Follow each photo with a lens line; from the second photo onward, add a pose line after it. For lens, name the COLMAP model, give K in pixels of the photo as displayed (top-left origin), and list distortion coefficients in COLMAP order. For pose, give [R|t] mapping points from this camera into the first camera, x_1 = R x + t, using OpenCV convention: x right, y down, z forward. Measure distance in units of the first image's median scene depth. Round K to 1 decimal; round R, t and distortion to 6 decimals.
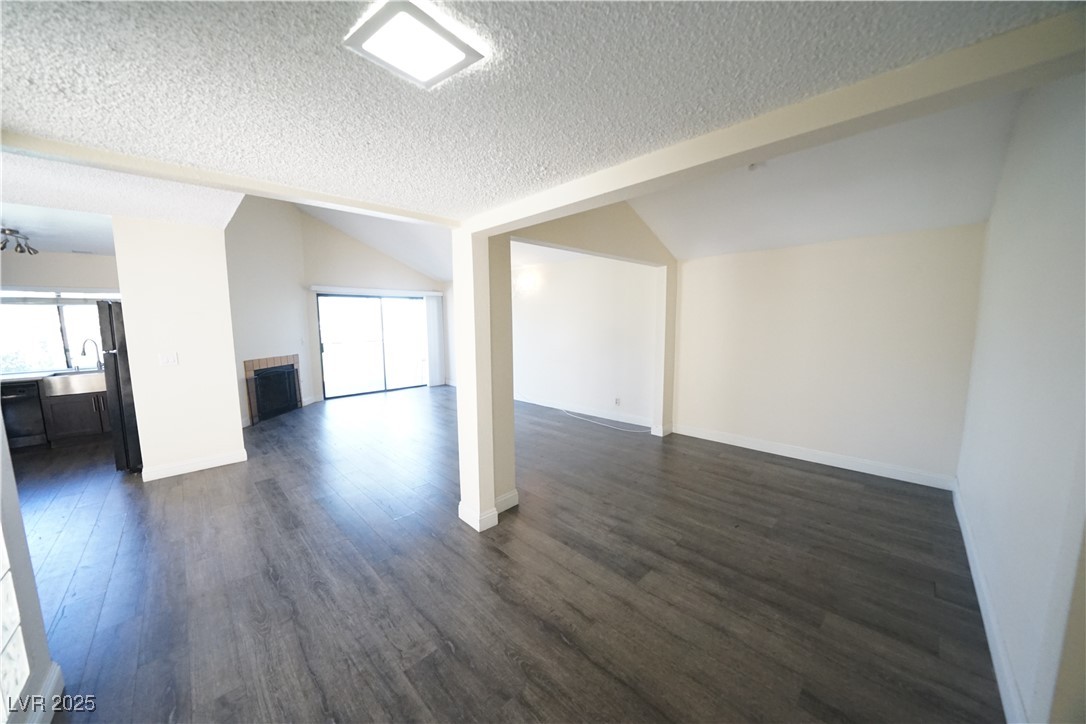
lens RADIAL K [[373.6, 0, 542.1], [0, 373.6, 364.3], [0, 0, 1]] dist [-0.025504, 0.002413]
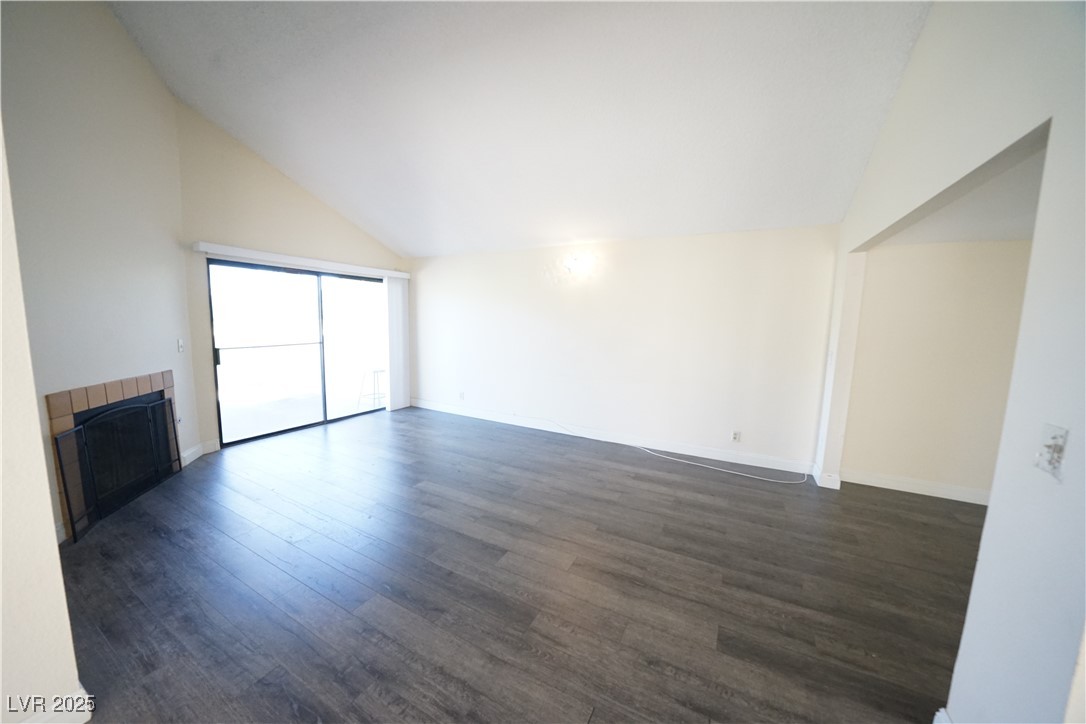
lens RADIAL K [[373.6, 0, 542.0], [0, 373.6, 365.9], [0, 0, 1]] dist [-0.025504, 0.002413]
pose [[0.955385, -0.003847, 0.295339, -0.748173], [0.001019, 0.999952, 0.009730, -0.090619], [-0.295362, -0.008995, 0.955343, 0.844741]]
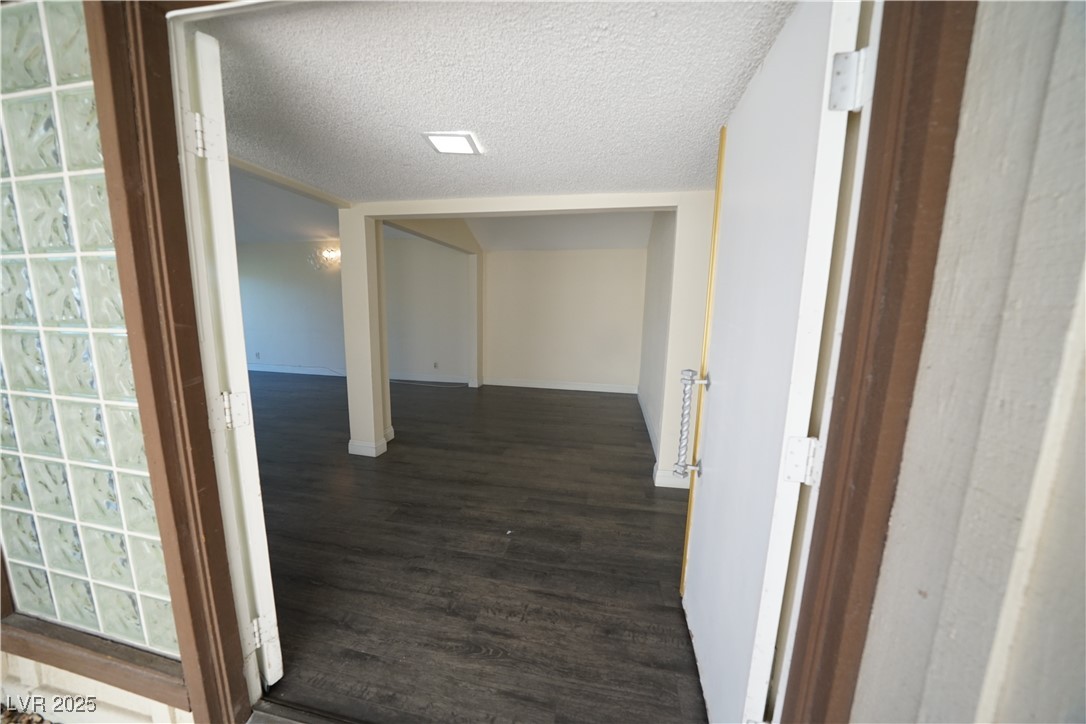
lens RADIAL K [[373.6, 0, 543.7], [0, 373.6, 363.1], [0, 0, 1]] dist [-0.025504, 0.002413]
pose [[0.820712, -0.057123, 0.568479, -0.378691], [0.034062, 0.998112, 0.051120, 0.088022], [-0.570325, -0.022591, 0.821108, -0.325220]]
